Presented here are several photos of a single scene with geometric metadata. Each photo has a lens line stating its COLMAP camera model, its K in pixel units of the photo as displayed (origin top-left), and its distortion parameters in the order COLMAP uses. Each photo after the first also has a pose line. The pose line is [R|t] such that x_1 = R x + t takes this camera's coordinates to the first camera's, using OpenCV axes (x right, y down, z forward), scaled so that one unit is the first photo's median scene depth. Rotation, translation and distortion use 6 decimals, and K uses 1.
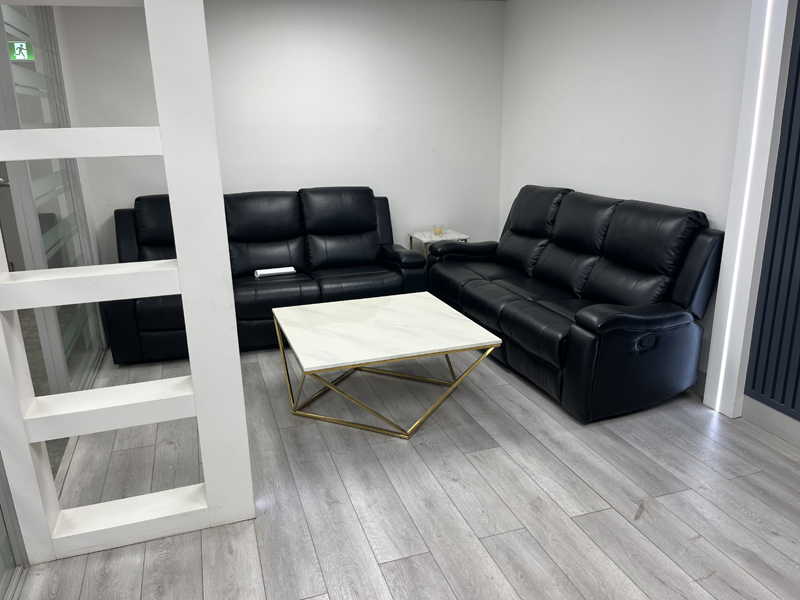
lens RADIAL K [[598.6, 0, 401.3], [0, 598.6, 299.3], [0, 0, 1]] dist [0.036764, -0.013694]
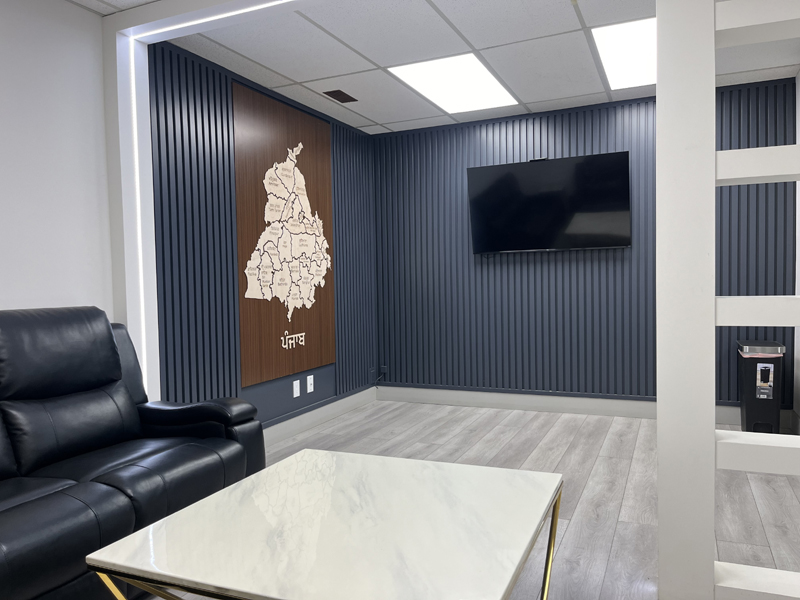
lens RADIAL K [[598.6, 0, 401.3], [0, 598.6, 299.7], [0, 0, 1]] dist [0.036764, -0.013694]
pose [[-0.724446, 0.002387, 0.689327, -0.574320], [0.218486, 0.949231, 0.226330, -0.330445], [-0.653790, 0.314572, -0.688188, 1.697729]]
